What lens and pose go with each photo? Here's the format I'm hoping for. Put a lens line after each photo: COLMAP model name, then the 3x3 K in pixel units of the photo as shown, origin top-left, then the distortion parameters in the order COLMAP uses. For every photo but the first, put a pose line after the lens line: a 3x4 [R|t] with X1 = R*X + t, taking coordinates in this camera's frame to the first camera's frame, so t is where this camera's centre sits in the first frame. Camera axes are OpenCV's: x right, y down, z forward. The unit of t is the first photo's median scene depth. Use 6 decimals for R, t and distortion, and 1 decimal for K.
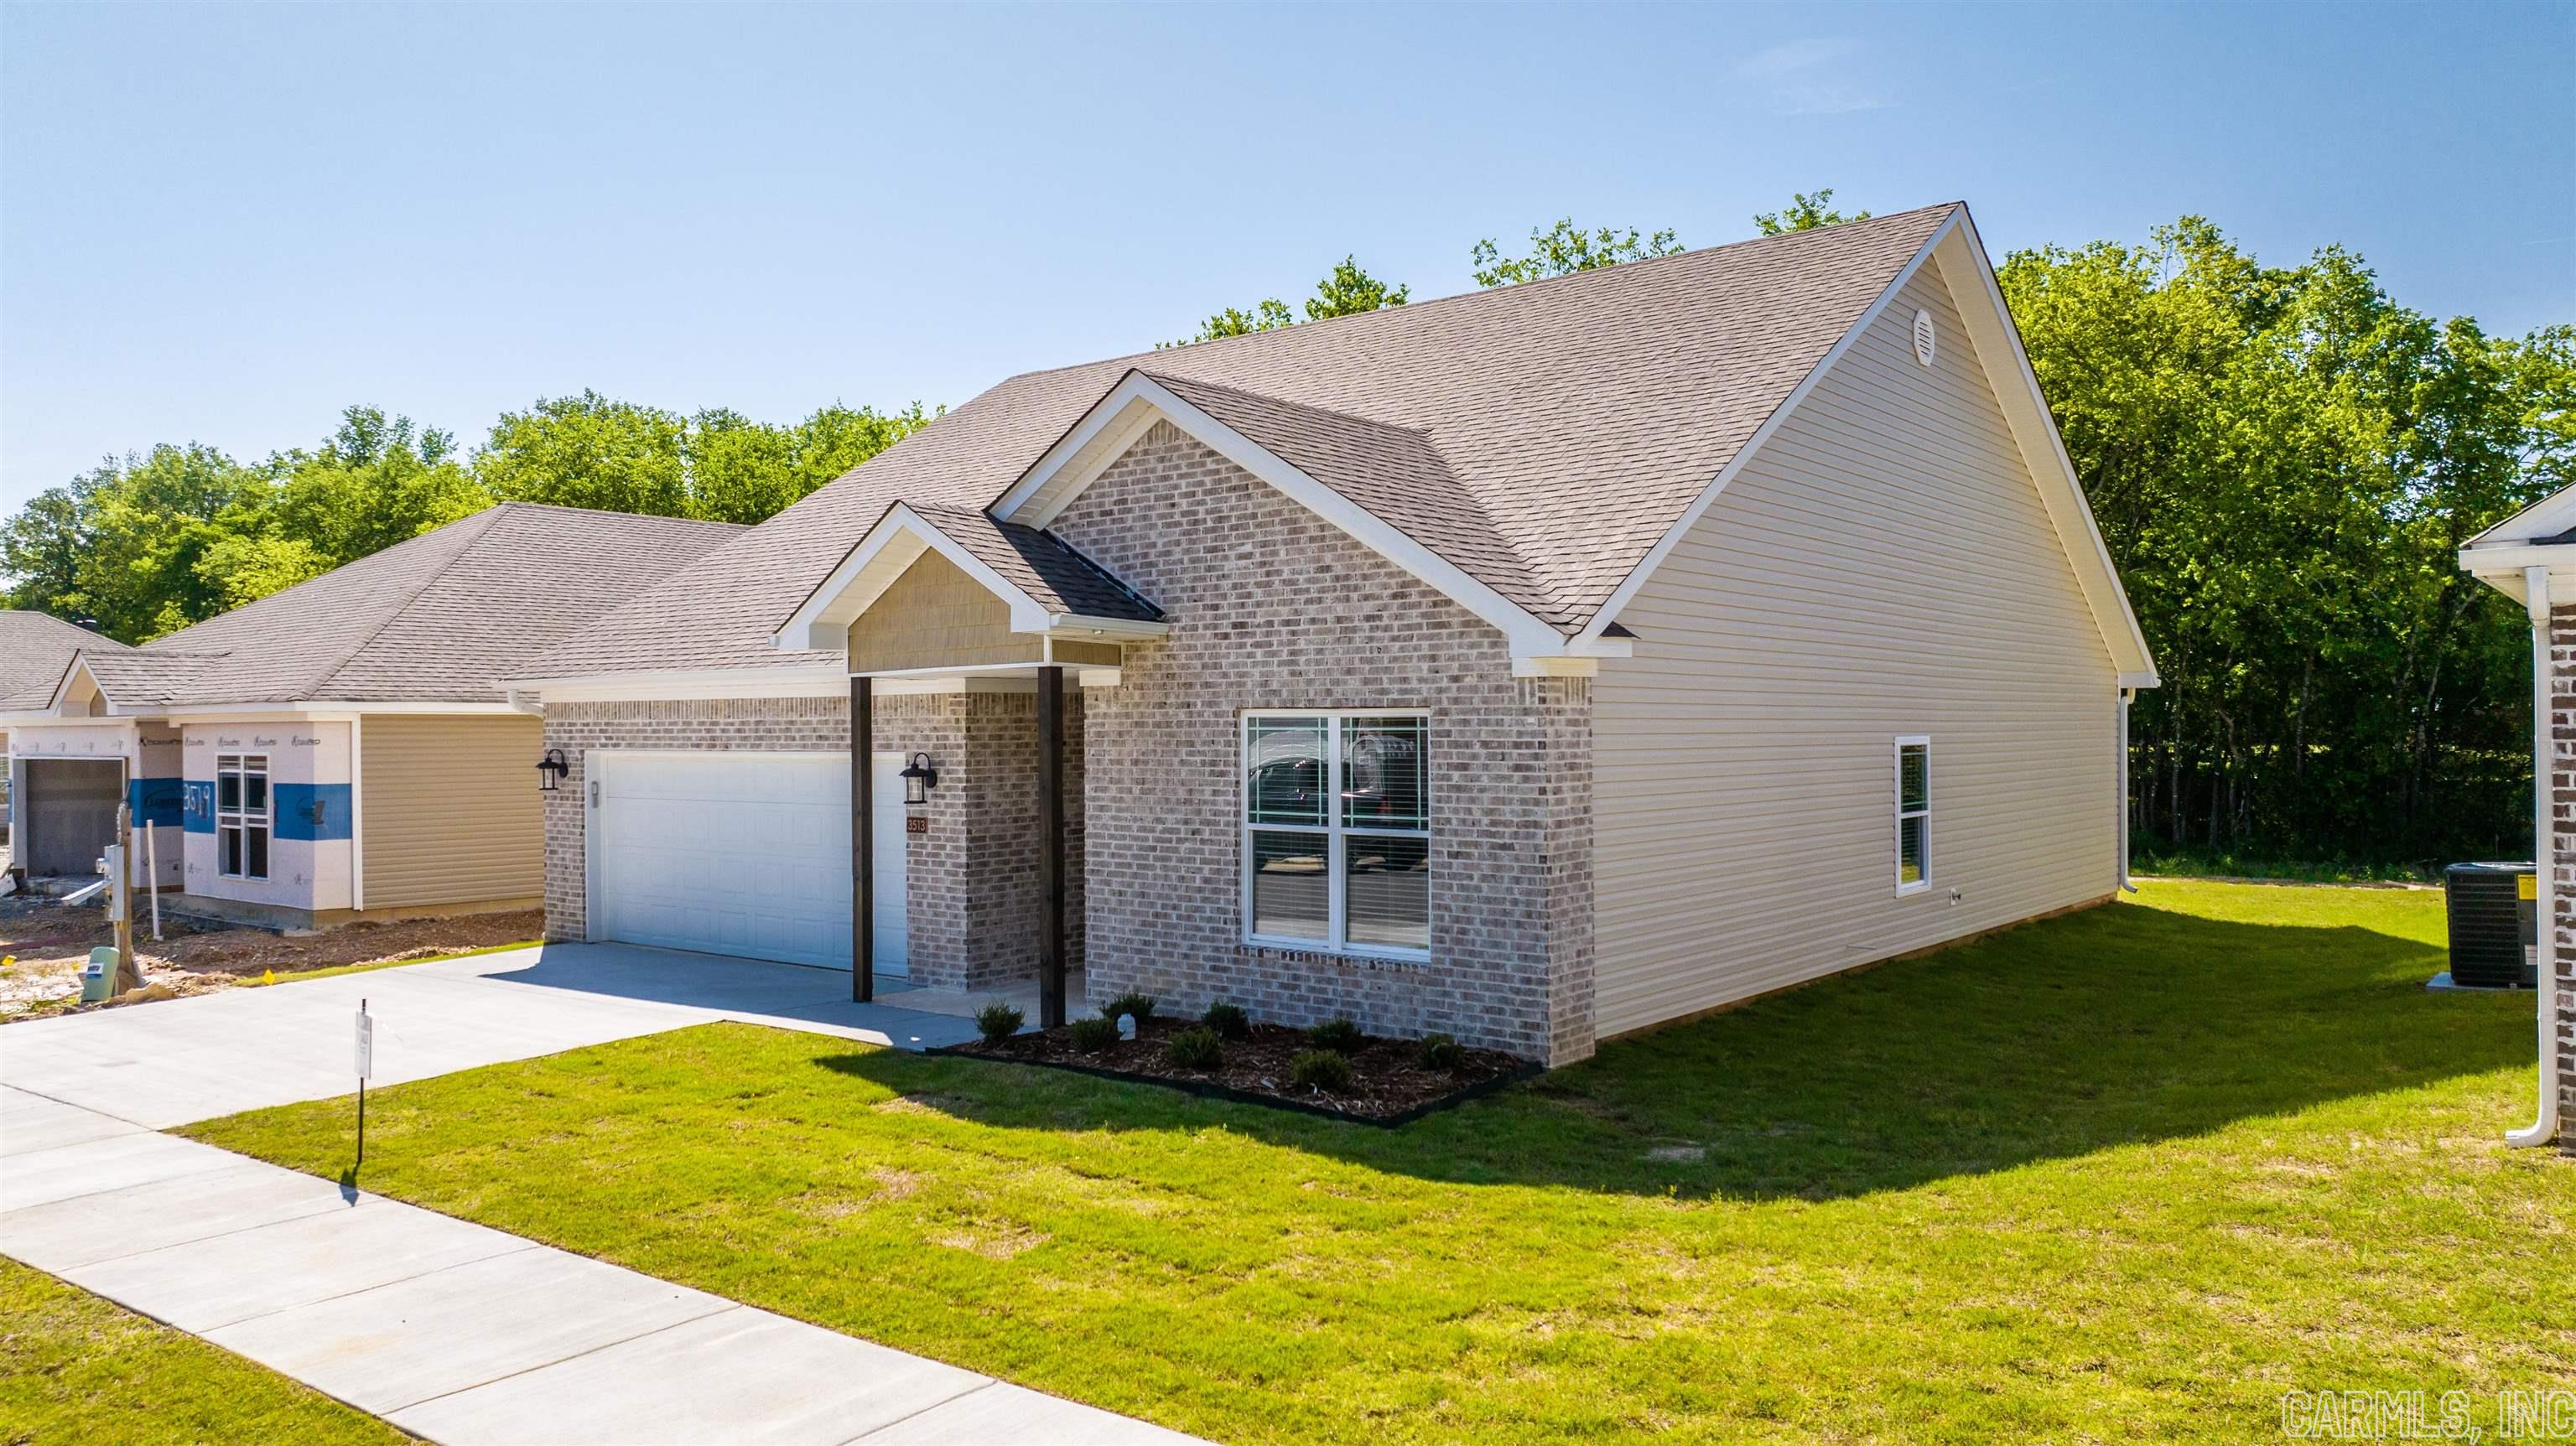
lens RADIAL K [[1819.2, 0, 1288.0], [0, 1819.2, 723.0], [0, 0, 1]] dist [-0.008264, -0.003917]
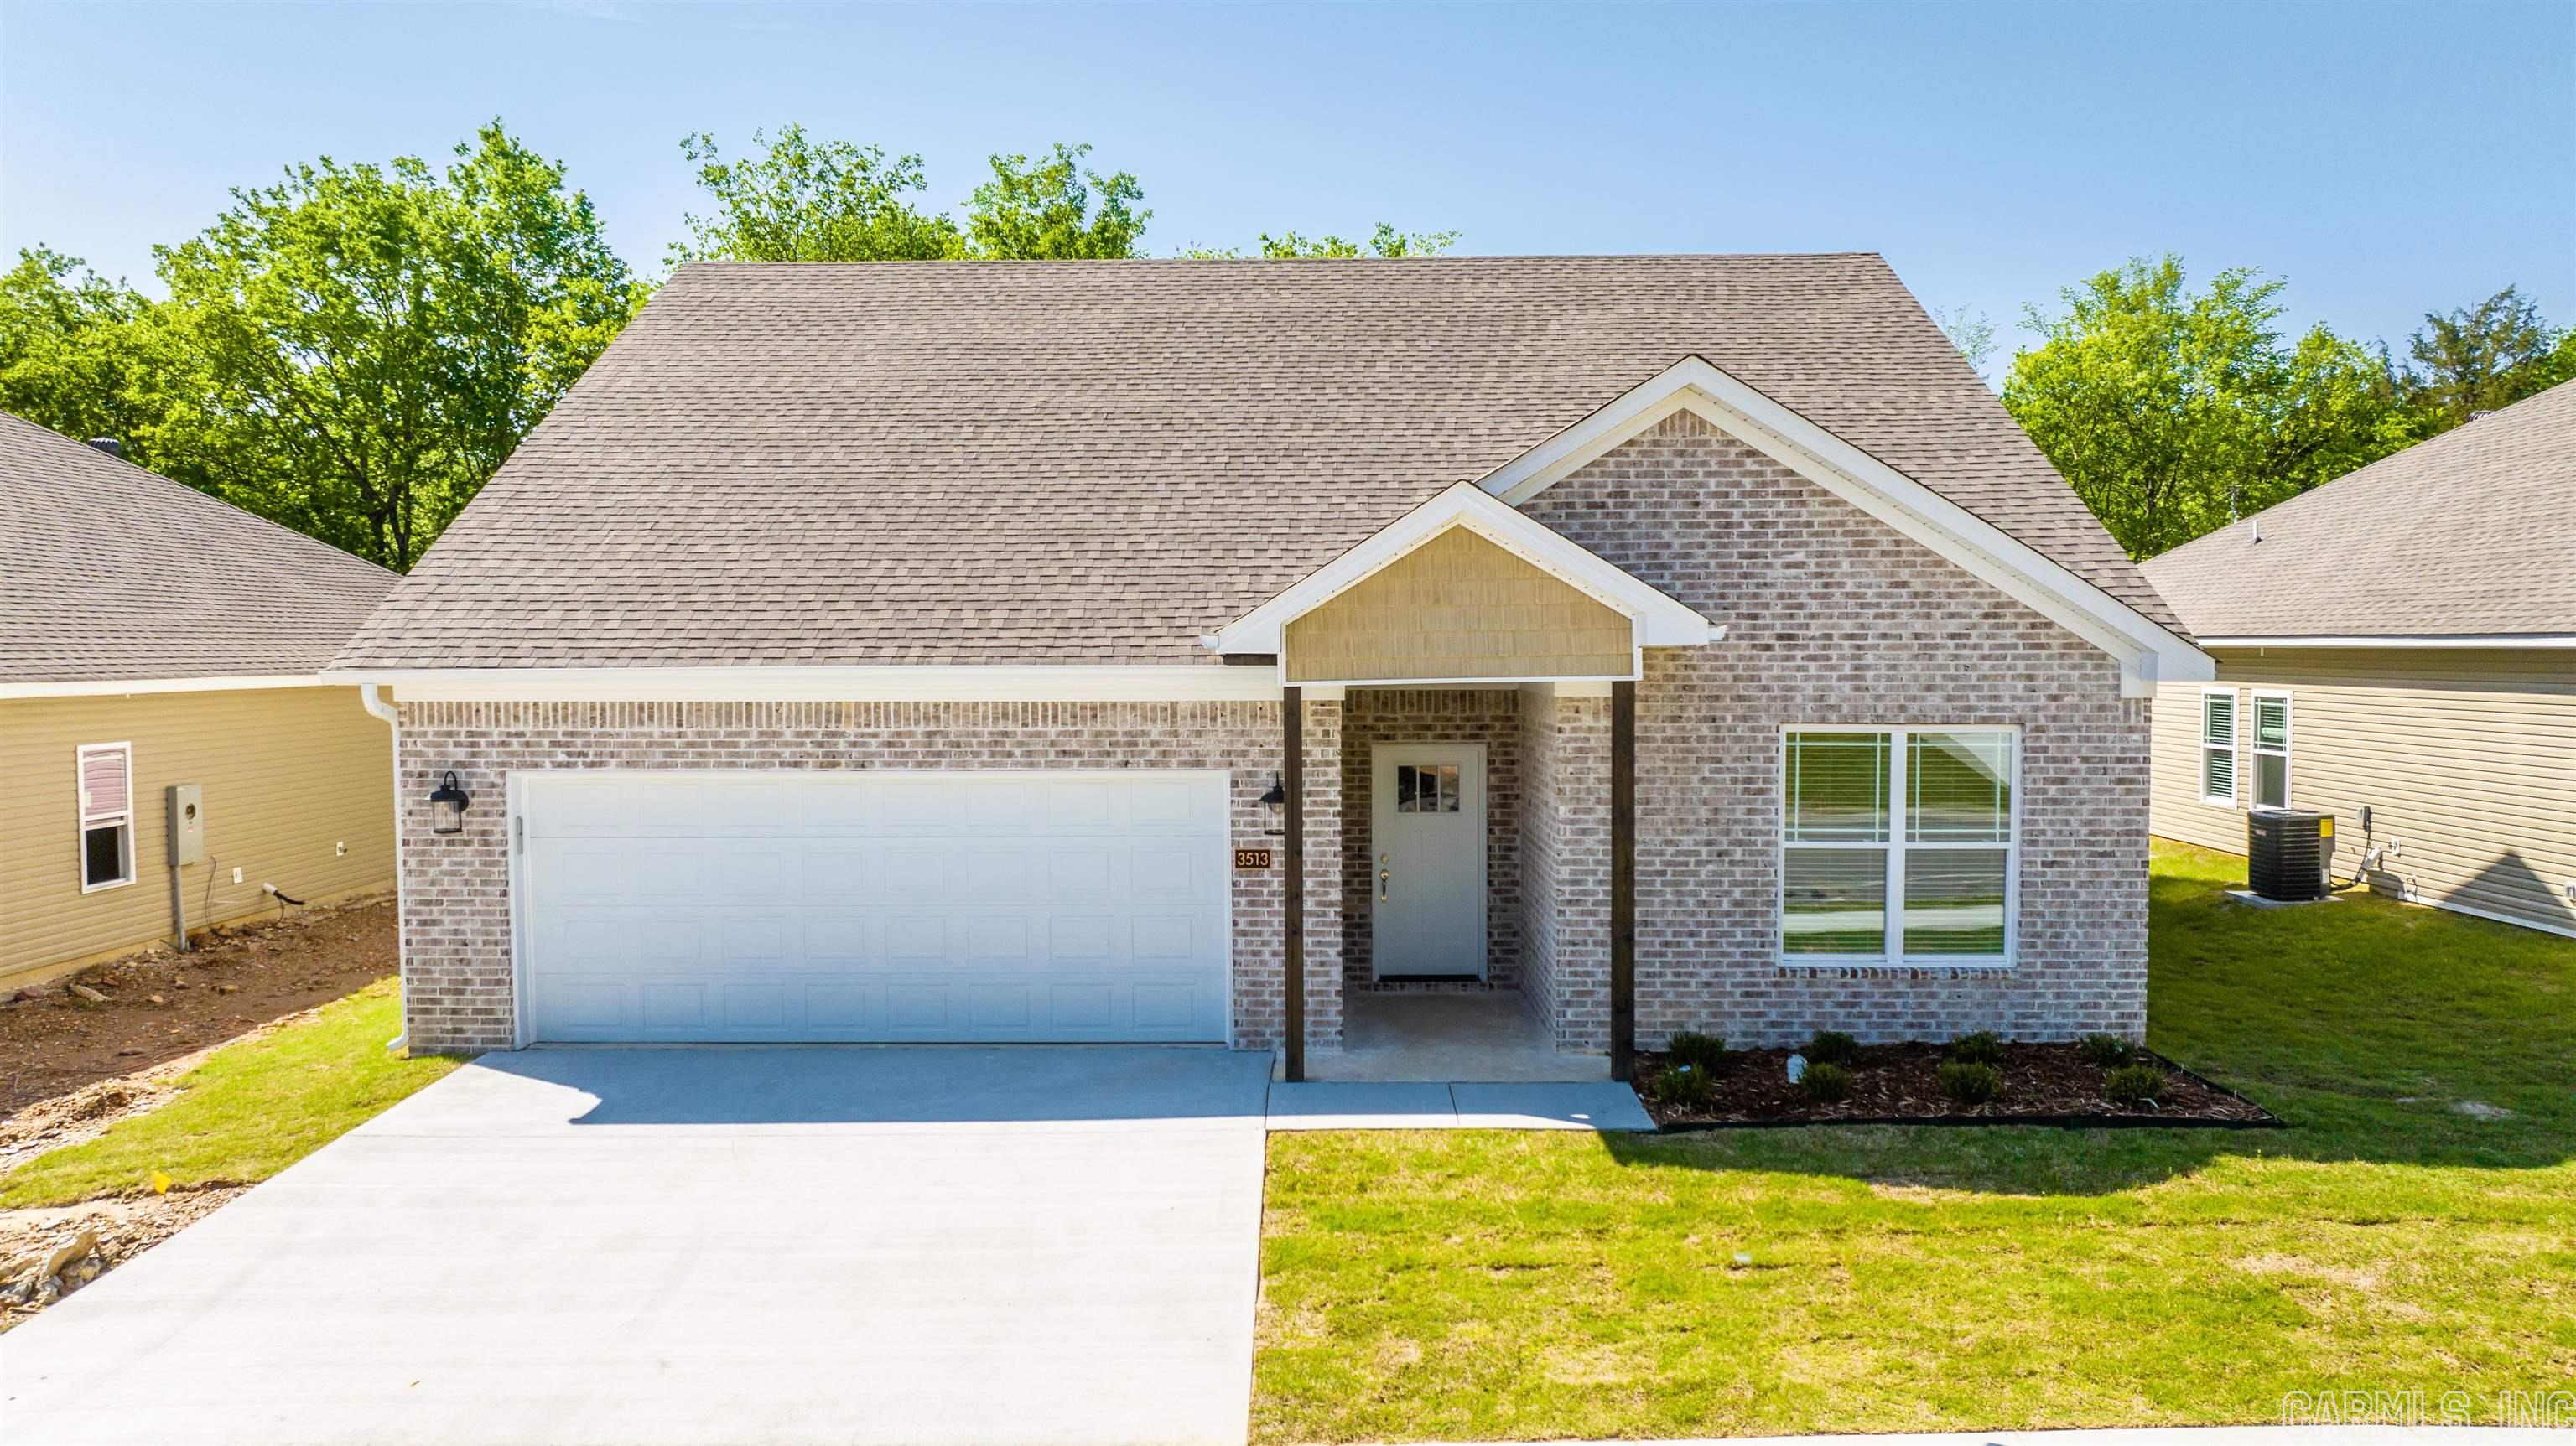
lens RADIAL K [[1764.5, 0, 1228.9], [0, 1764.5, 722.0], [0, 0, 1]] dist [-0.015687, -0.004696]
pose [[0.792233, -0.024711, 0.609718, -0.848396], [-0.003064, 0.999006, 0.044469, -0.050550], [-0.610211, -0.037098, 0.791370, 0.452952]]
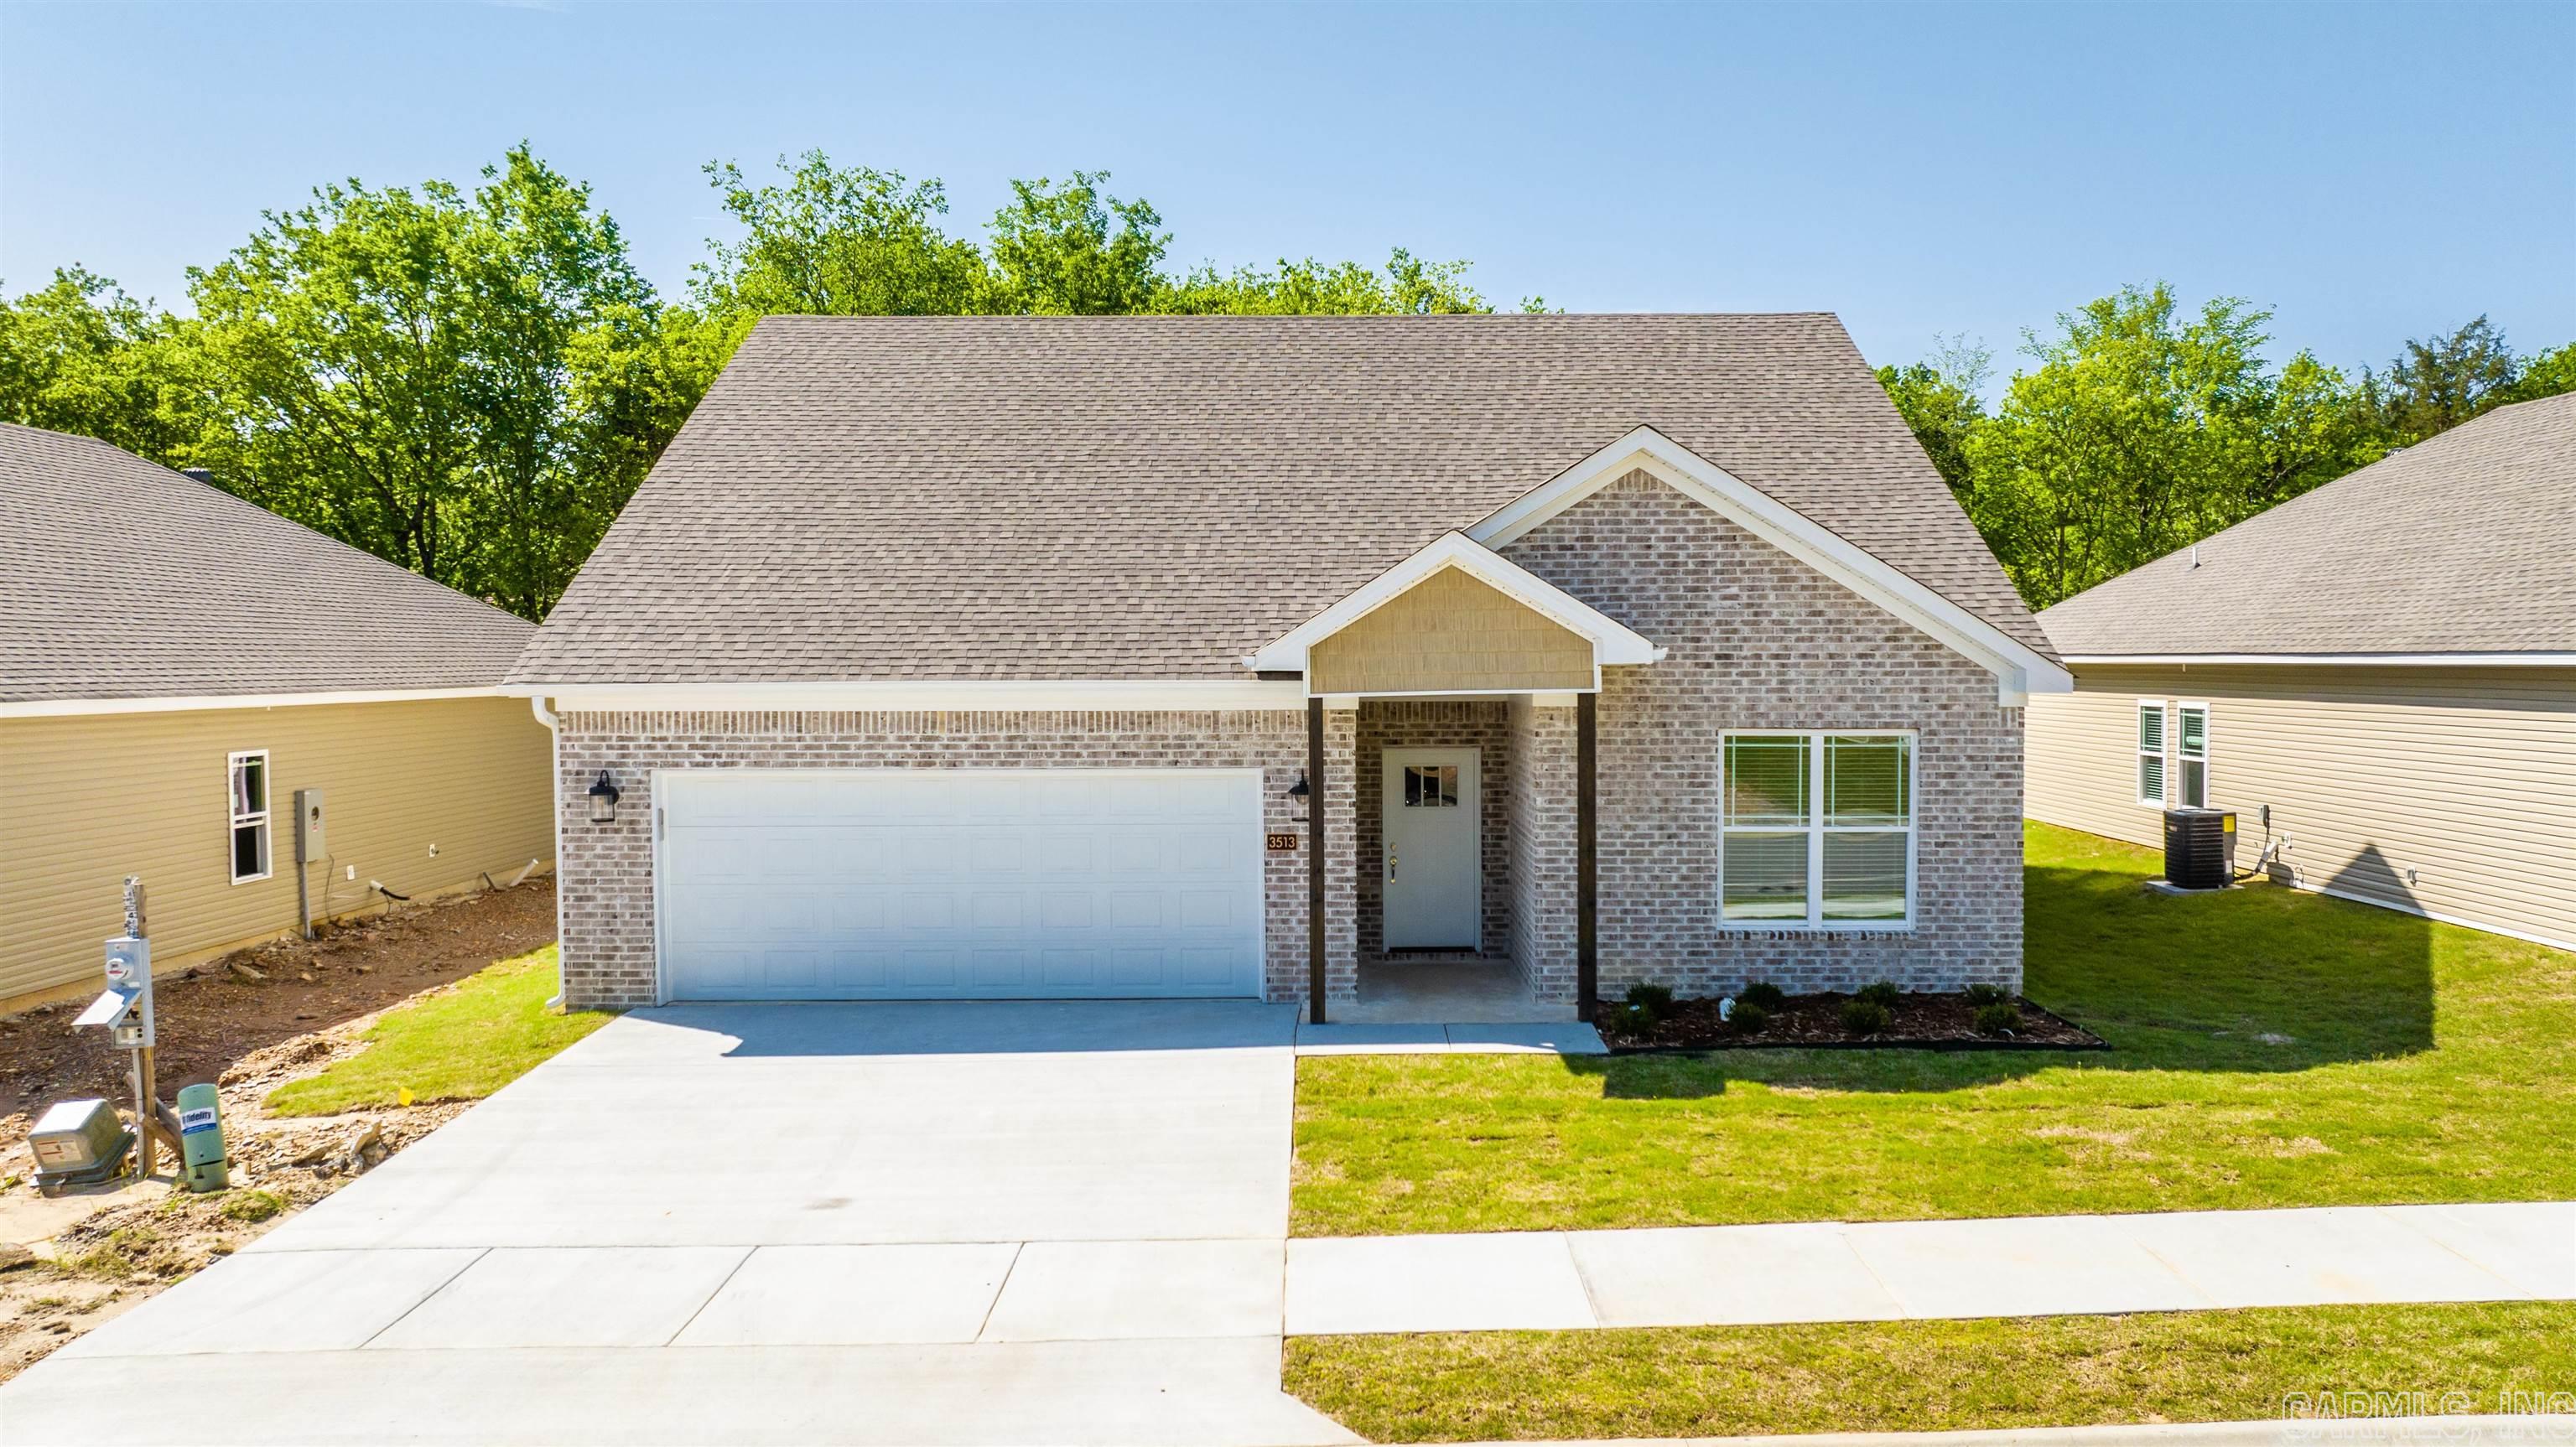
lens RADIAL K [[1819.3, 0, 1288.0], [0, 1819.3, 723.5], [0, 0, 1]] dist [-0.008264, -0.003917]
pose [[0.776915, -0.019967, 0.629288, -0.997207], [-0.002907, 0.999373, 0.035298, -0.052512], [-0.629598, -0.029254, 0.776370, 0.280054]]
